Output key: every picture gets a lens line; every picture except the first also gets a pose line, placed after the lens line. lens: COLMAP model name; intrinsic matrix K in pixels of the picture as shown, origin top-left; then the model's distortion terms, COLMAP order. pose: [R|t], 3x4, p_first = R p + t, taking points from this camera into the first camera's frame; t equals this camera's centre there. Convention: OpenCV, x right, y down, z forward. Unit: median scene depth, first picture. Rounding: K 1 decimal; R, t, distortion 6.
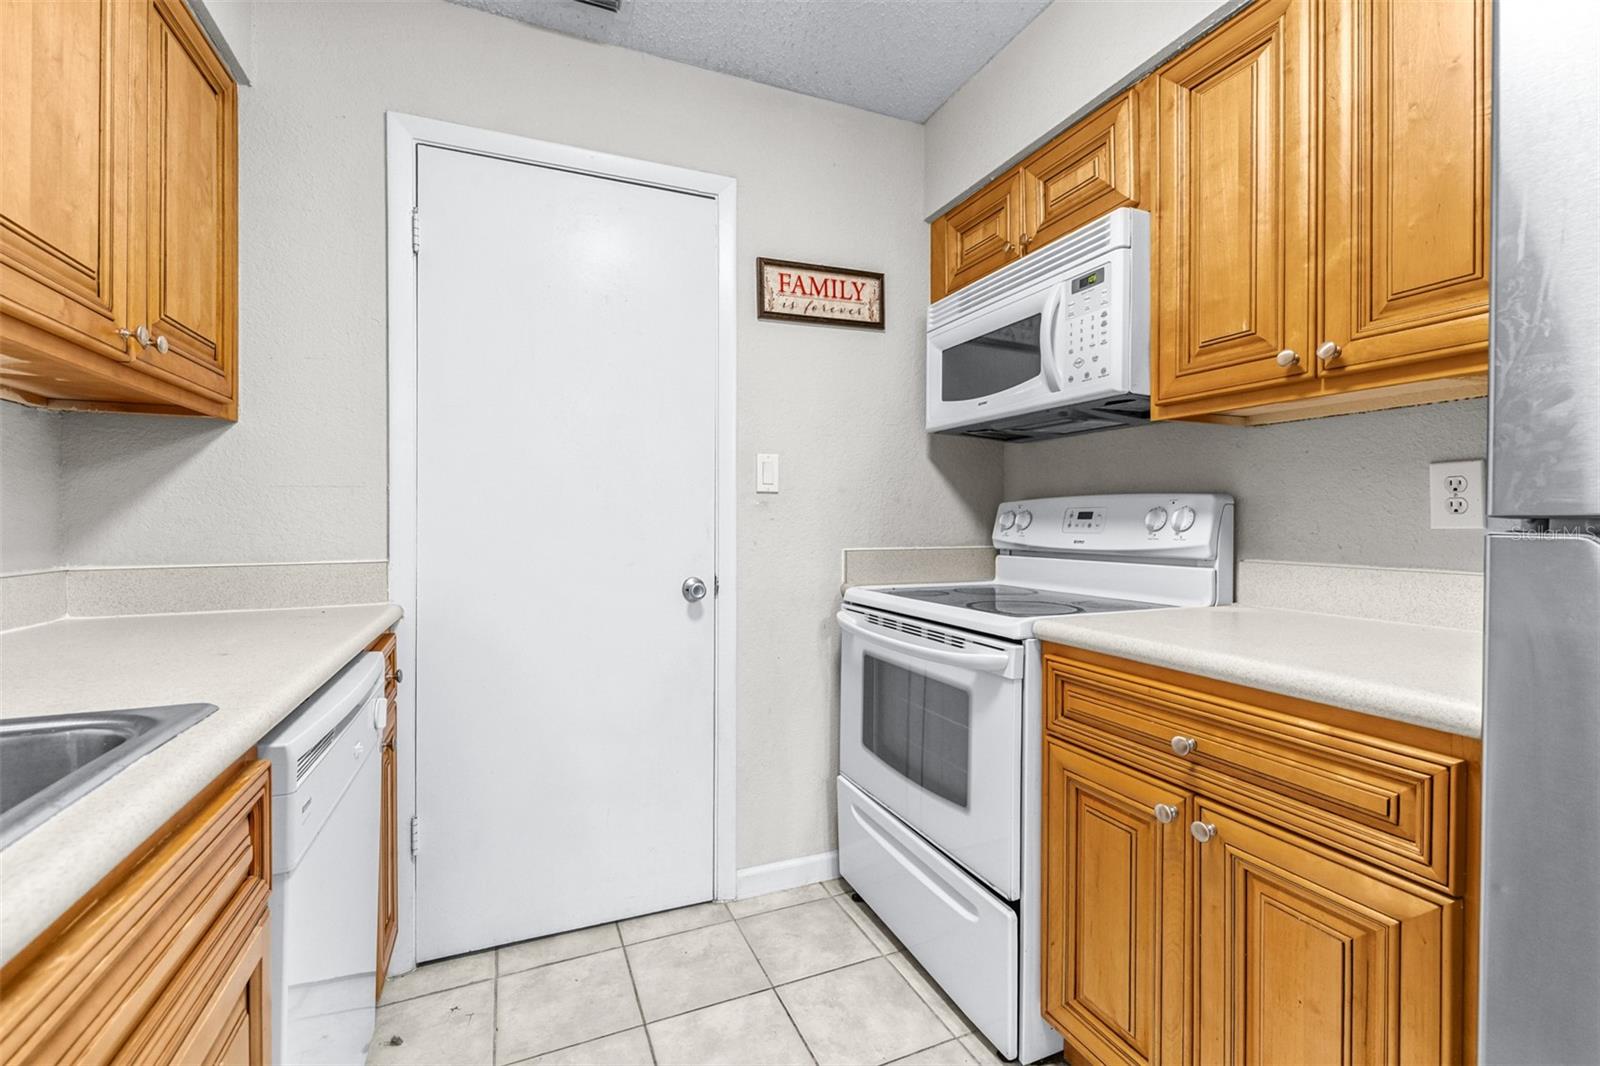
lens RADIAL K [[684.7, 0, 804.4], [0, 684.7, 523.6], [0, 0, 1]] dist [0.003212, -0.000896]
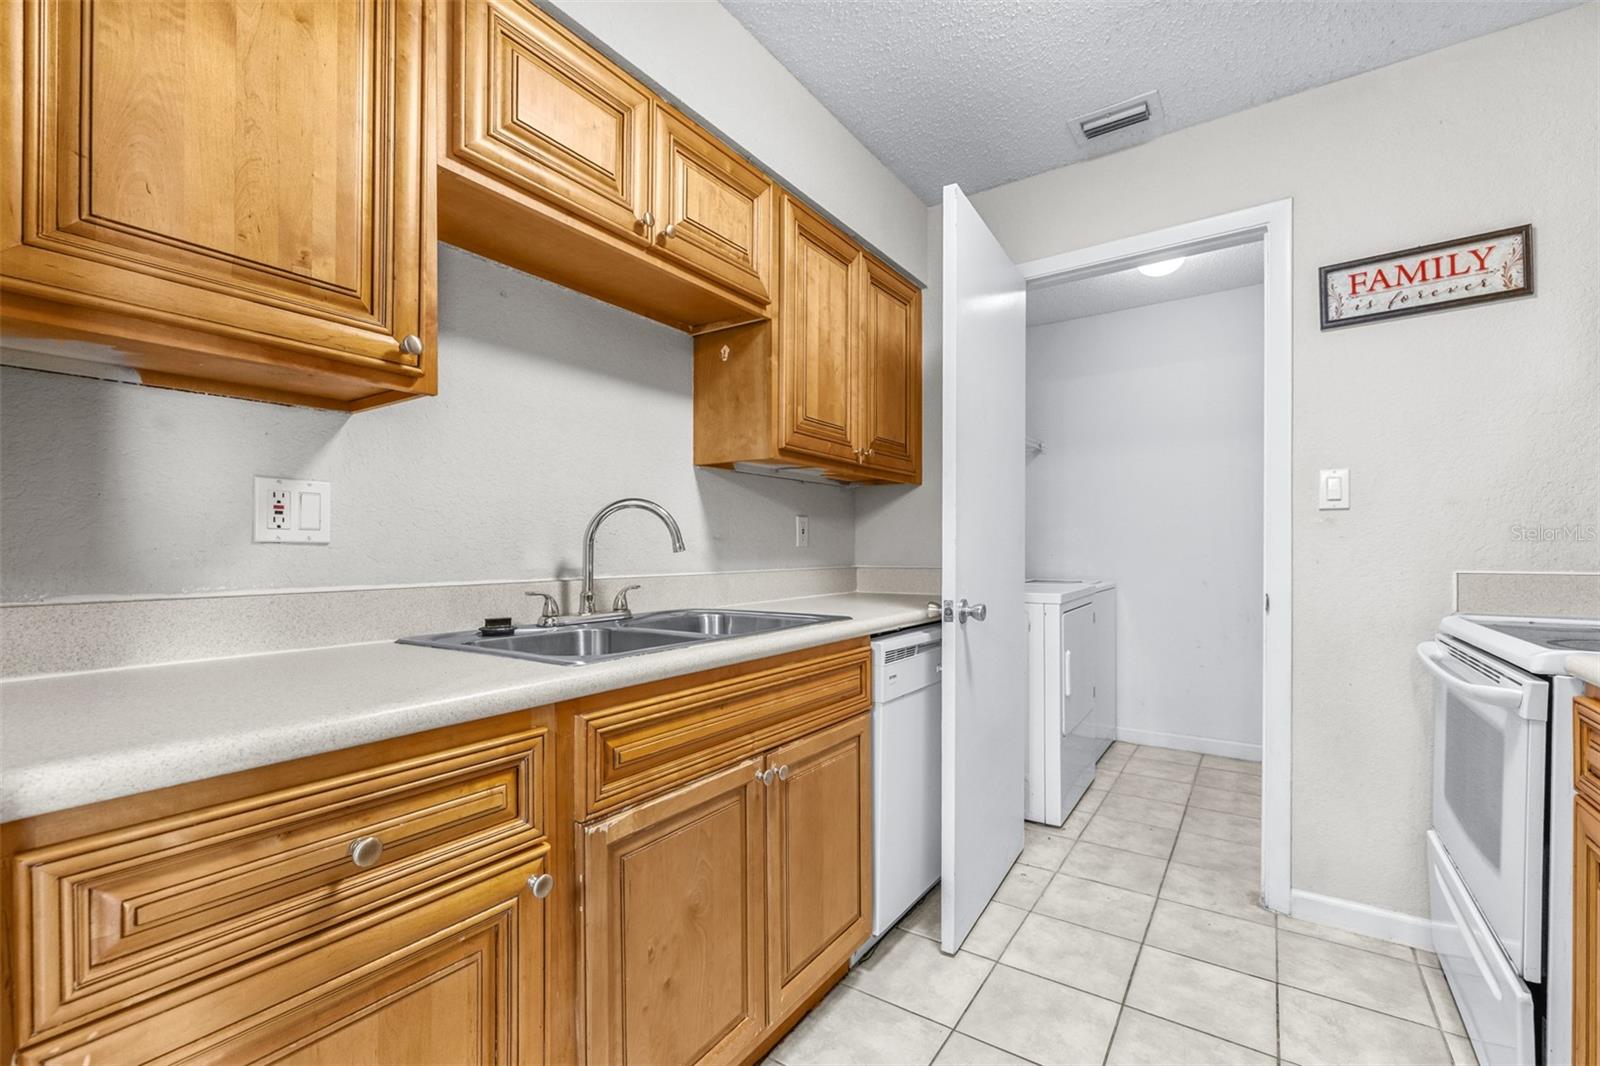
lens RADIAL K [[684.7, 0, 810.1], [0, 684.7, 550.9], [0, 0, 1]] dist [0.003212, -0.000896]
pose [[0.550115, 0.002647, -0.835085, 0.394280], [-0.001235, 0.999996, 0.002356, 0.013309], [0.835088, -0.000264, 0.550116, -0.157309]]
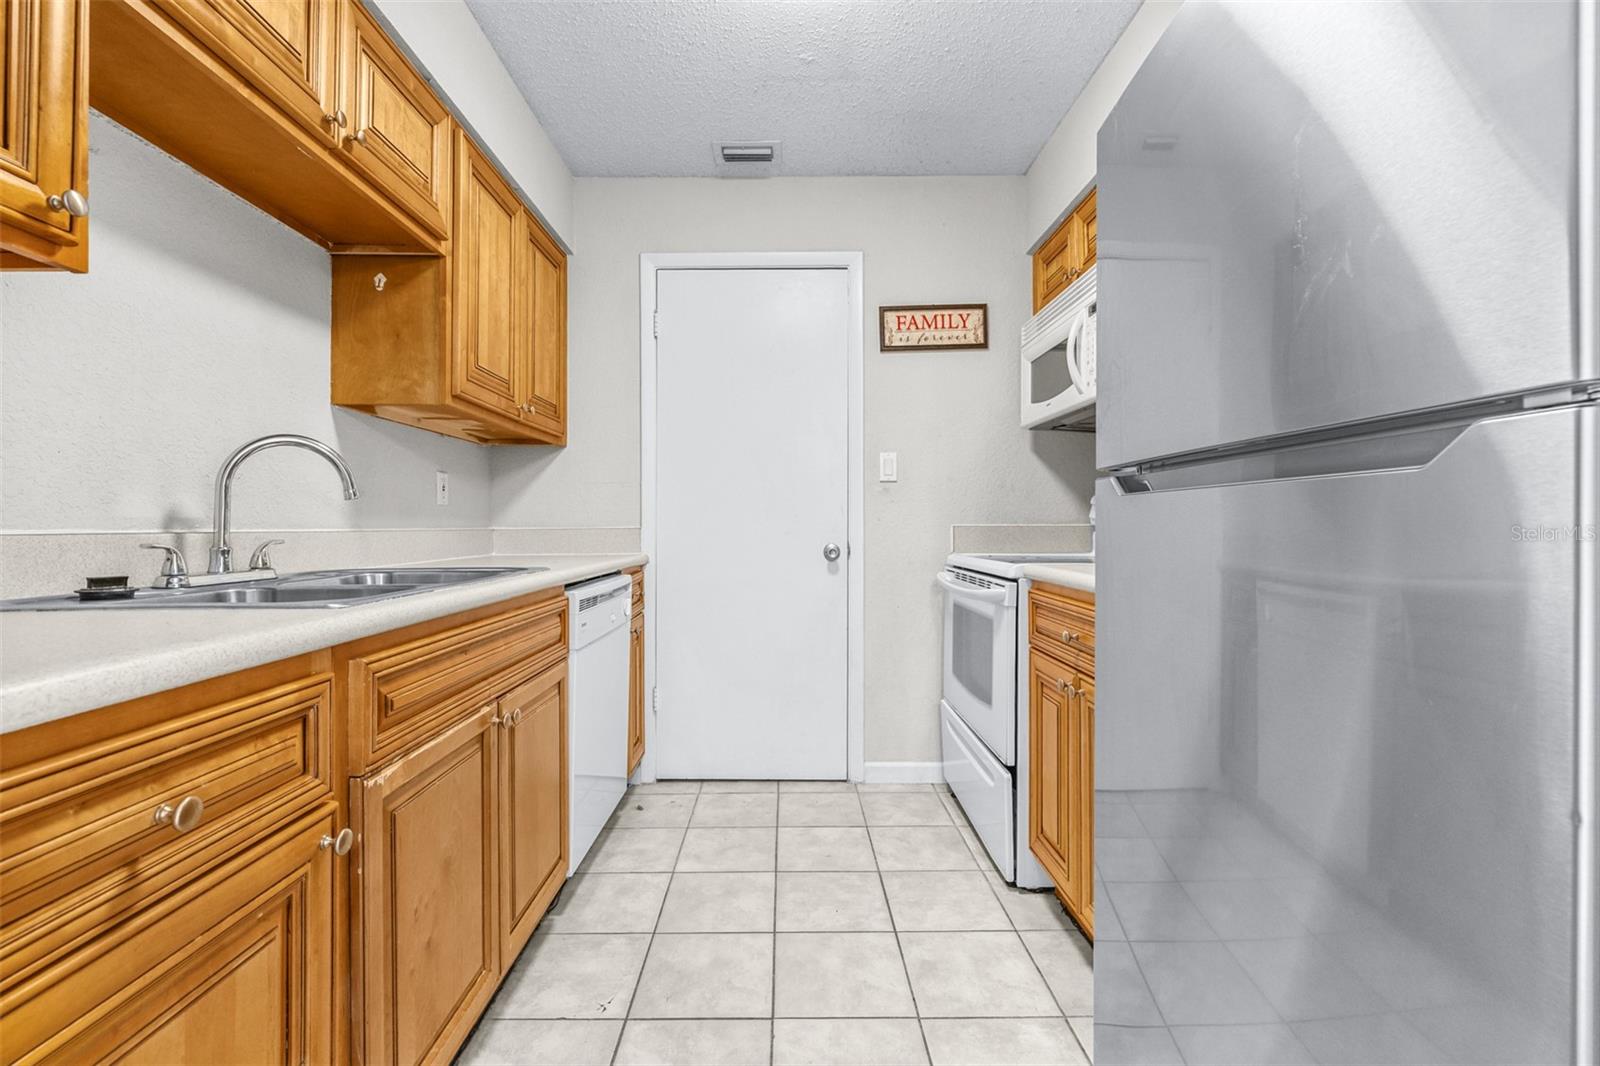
lens RADIAL K [[684.7, 0, 797.8], [0, 684.7, 522.0], [0, 0, 1]] dist [0.003212, -0.000896]
pose [[0.926304, -0.003116, -0.376764, 0.326179], [0.000758, 0.999979, -0.006406, 0.047501], [0.376776, 0.005649, 0.926287, -0.341396]]
